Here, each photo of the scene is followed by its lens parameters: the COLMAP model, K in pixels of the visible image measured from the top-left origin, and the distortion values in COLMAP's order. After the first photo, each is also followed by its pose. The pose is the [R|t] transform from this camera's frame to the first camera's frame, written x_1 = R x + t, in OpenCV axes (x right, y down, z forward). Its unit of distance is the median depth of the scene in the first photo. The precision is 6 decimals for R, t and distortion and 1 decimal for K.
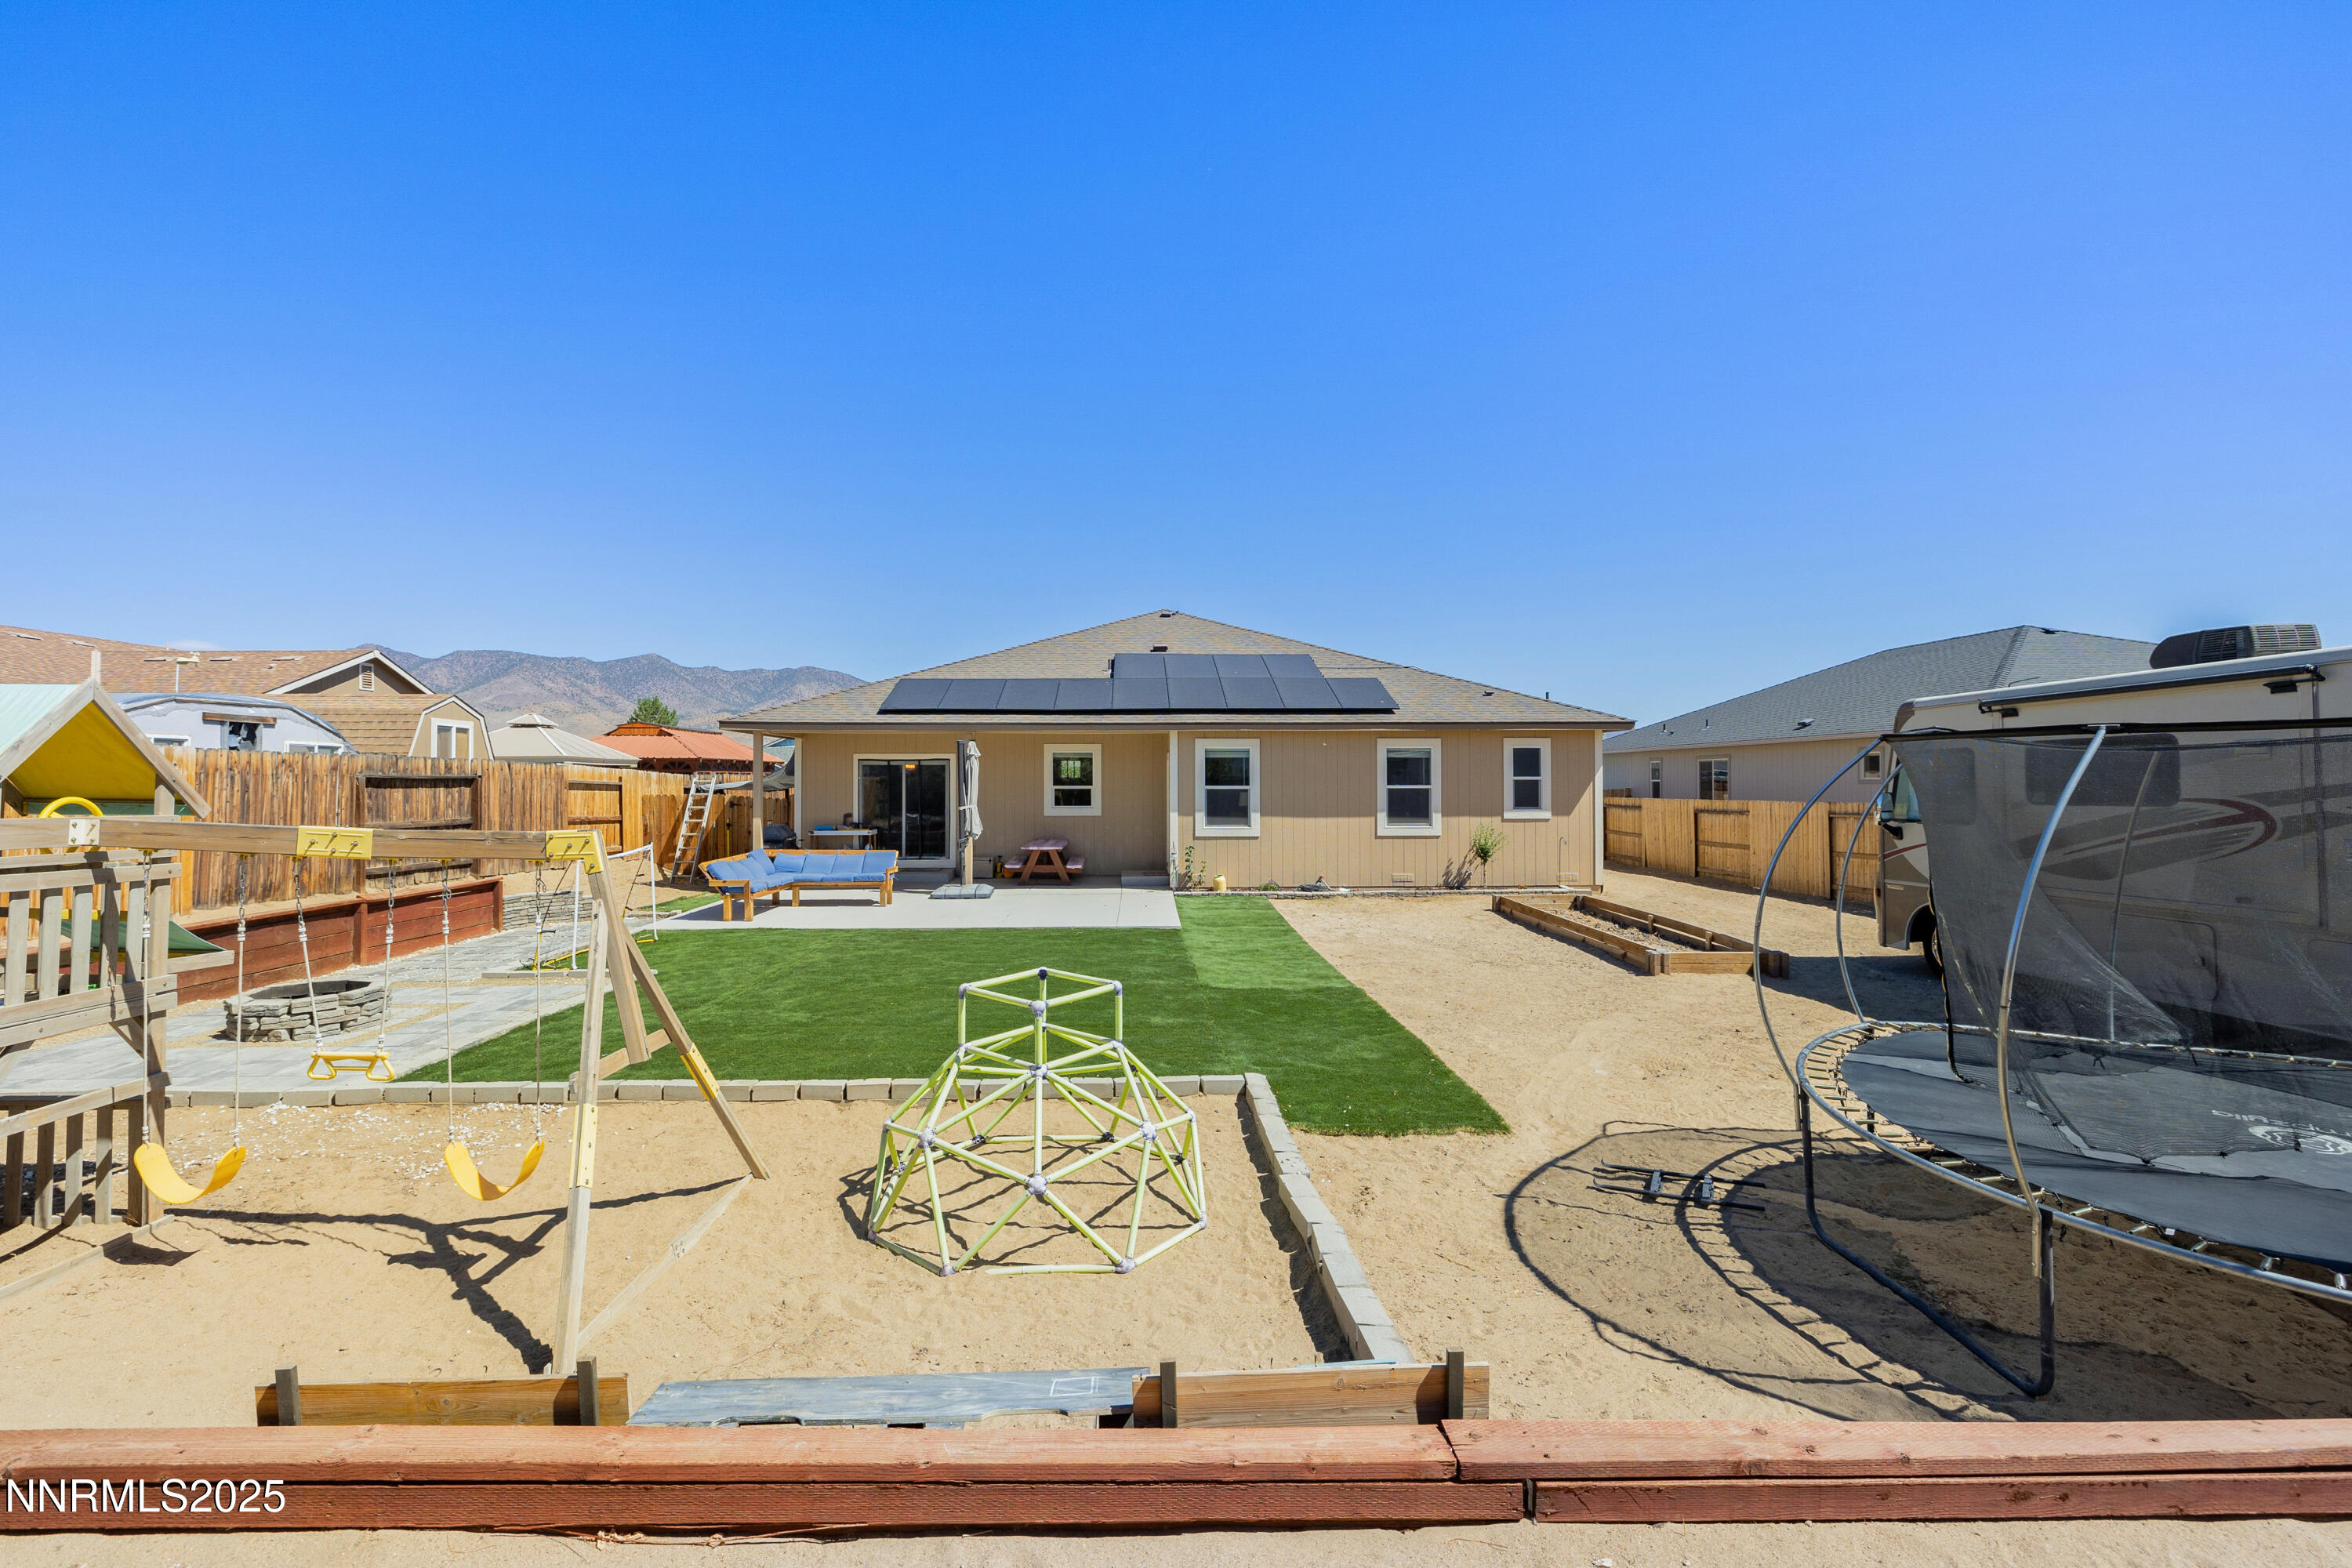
lens RADIAL K [[1002.3, 0, 1172.7], [0, 1002.3, 765.5], [0, 0, 1]] dist [0.002001, 0.000262]
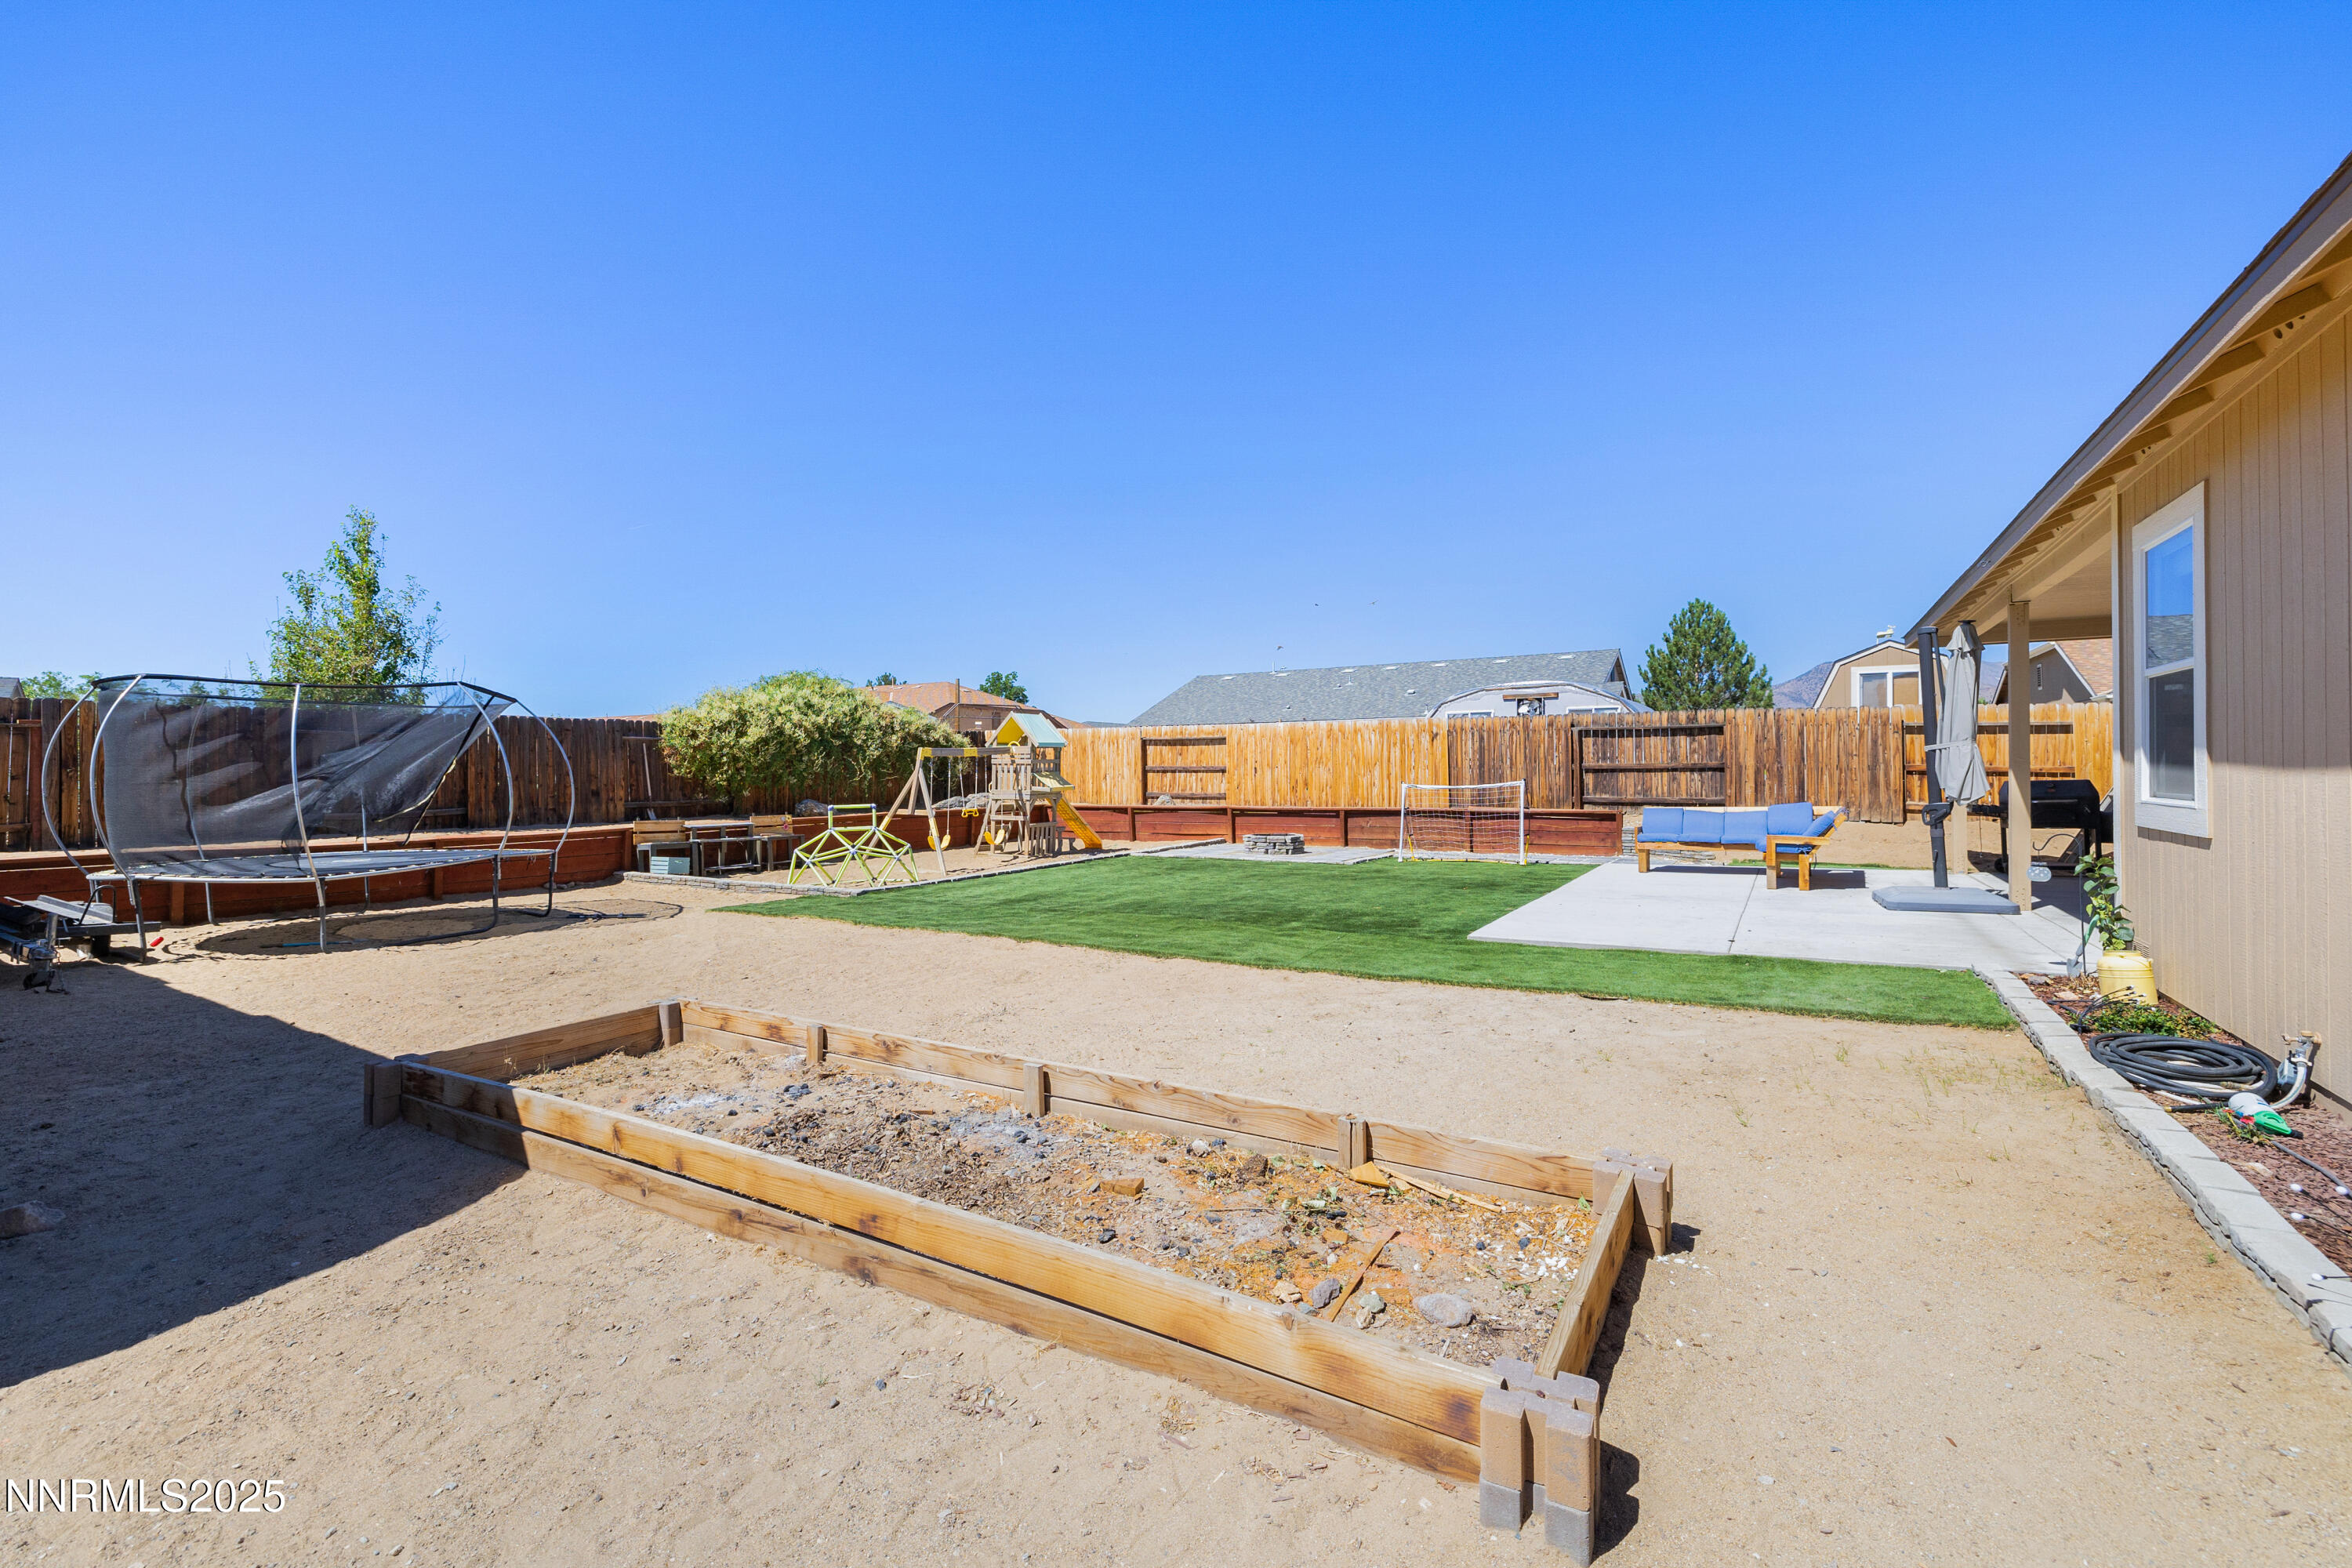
lens RADIAL K [[1002.3, 0, 1172.7], [0, 1002.3, 765.5], [0, 0, 1]] dist [0.002001, 0.000262]
pose [[-0.544988, -0.000276, -0.838444, 0.466946], [0.022054, 0.999649, -0.014665, 0.048750], [0.838154, -0.026484, -0.544790, 0.914461]]
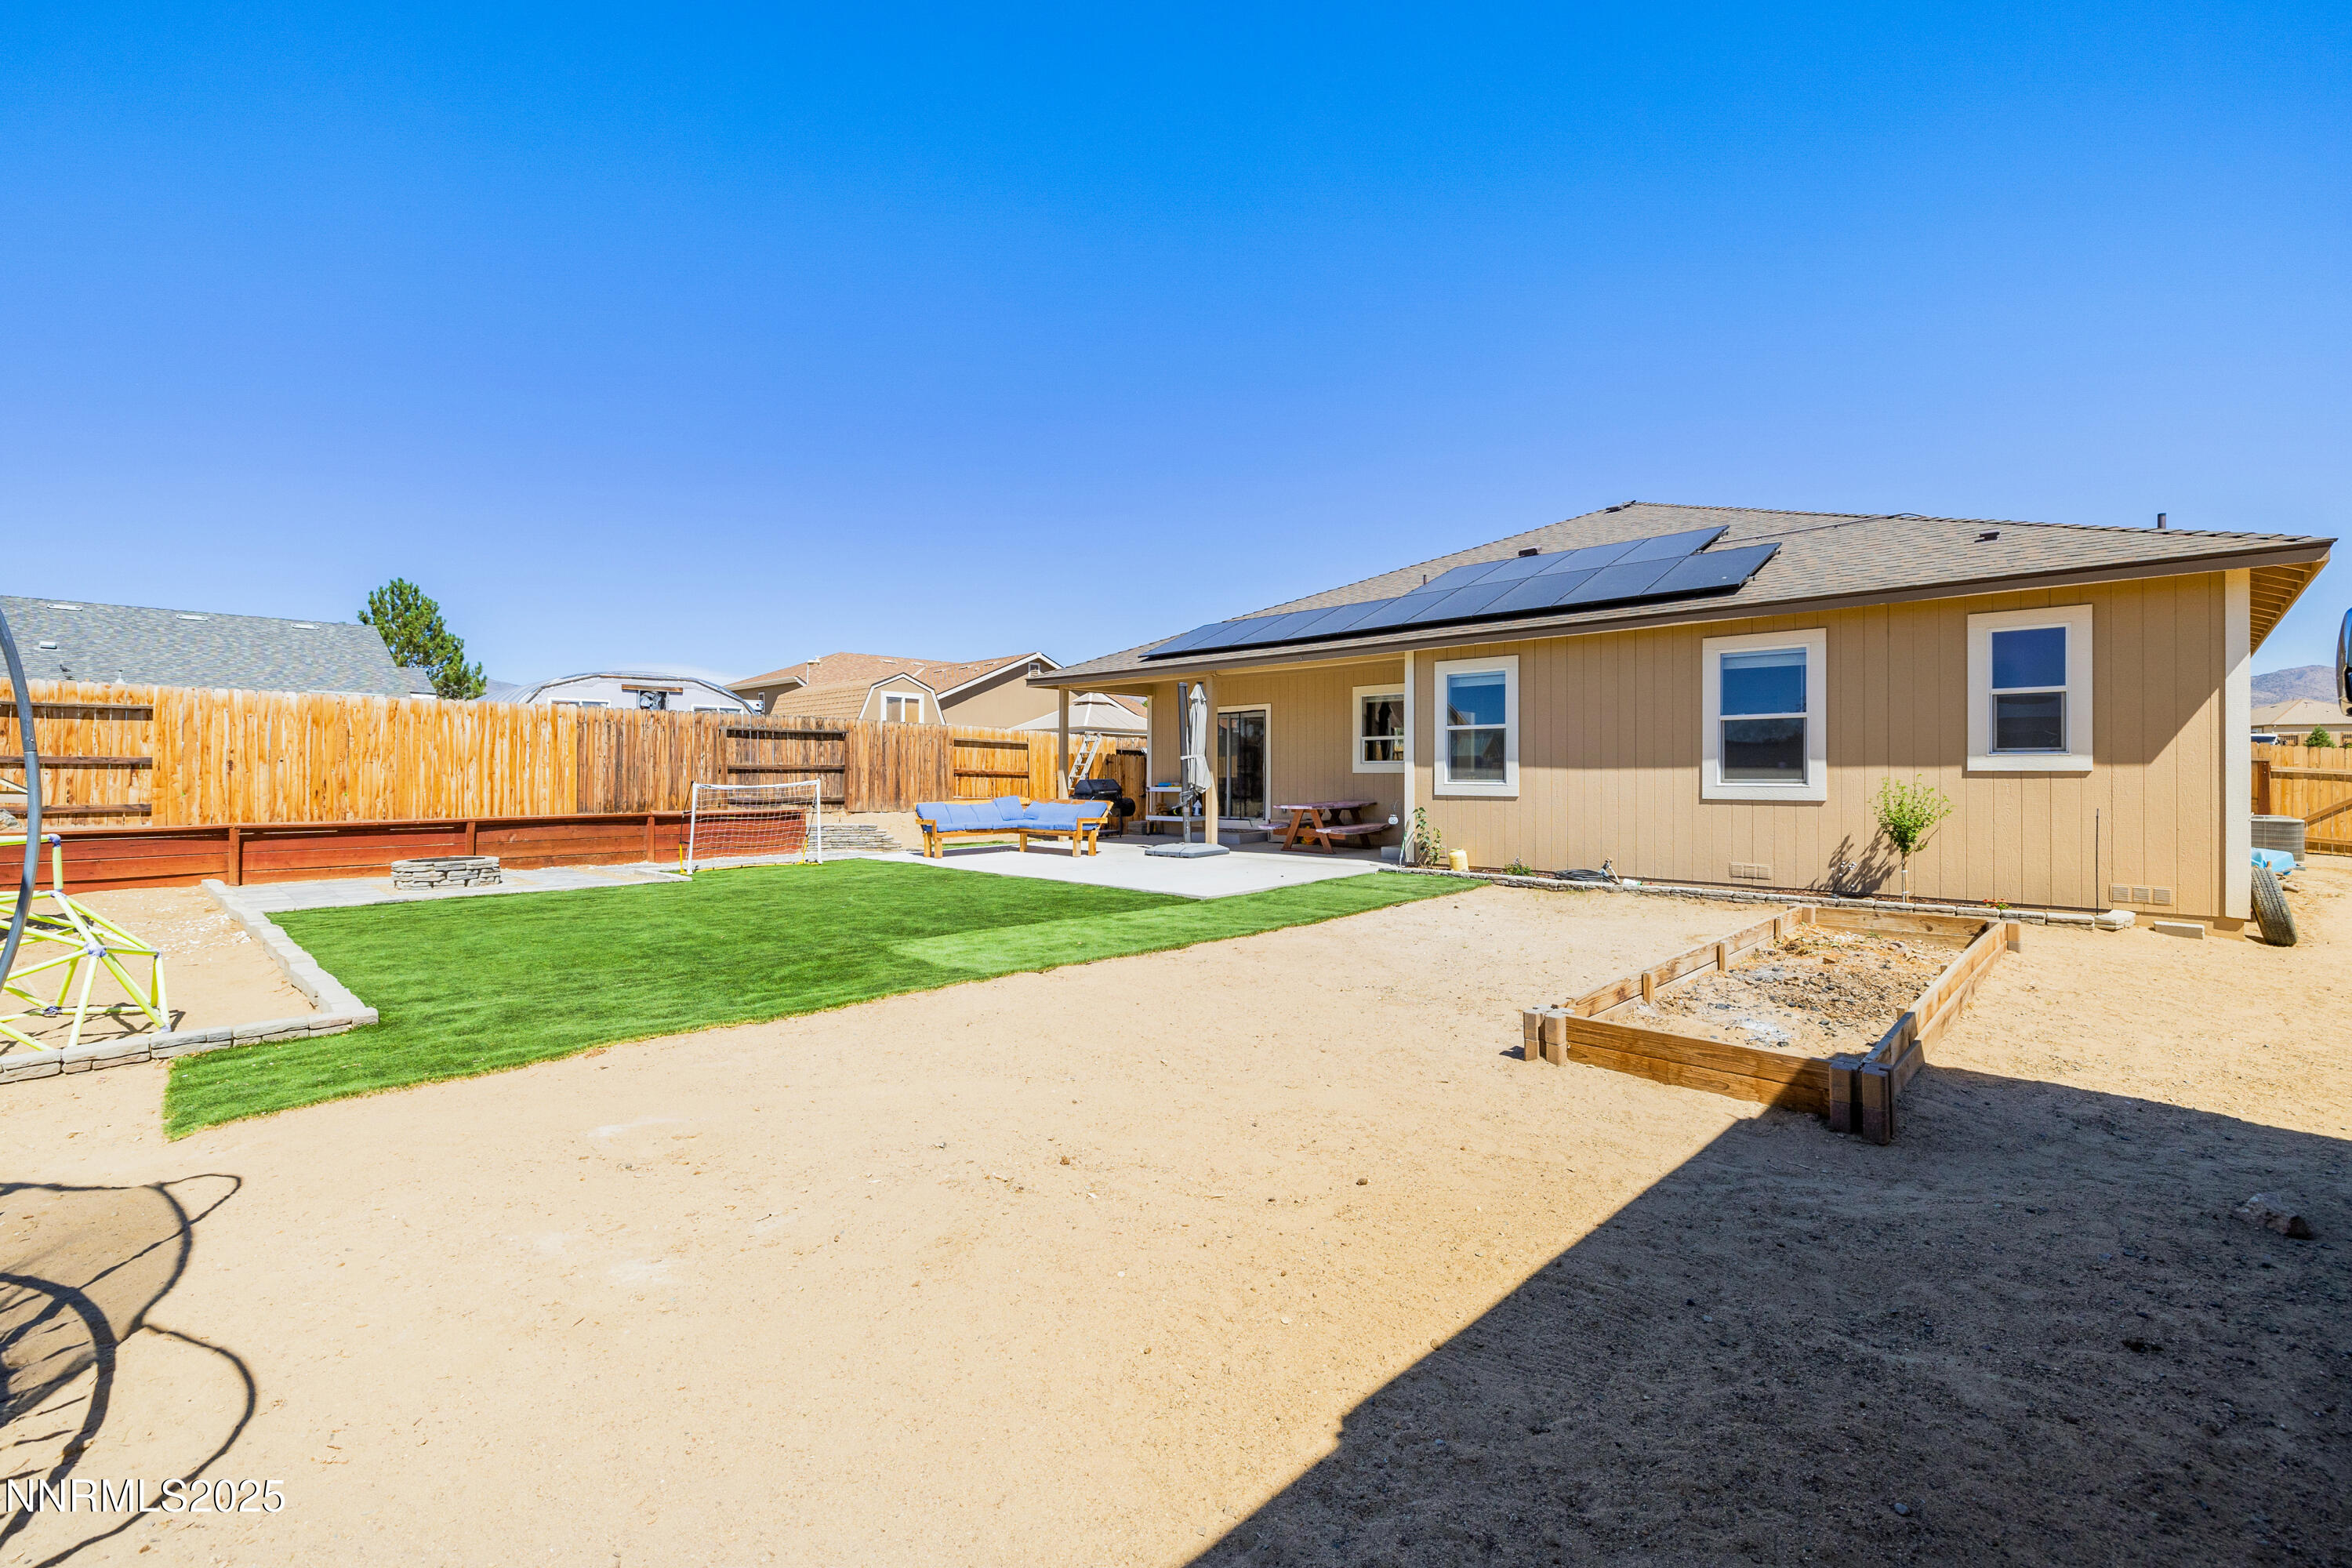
lens RADIAL K [[1015.2, 0, 1176.0], [0, 1015.2, 784.0], [0, 0, 1]] dist [-0.001580, -0.000110]
pose [[0.697029, 0.007867, -0.717000, 0.423167], [0.011195, 0.999699, 0.021852, 0.044270], [0.716956, -0.023258, 0.696731, 0.343194]]
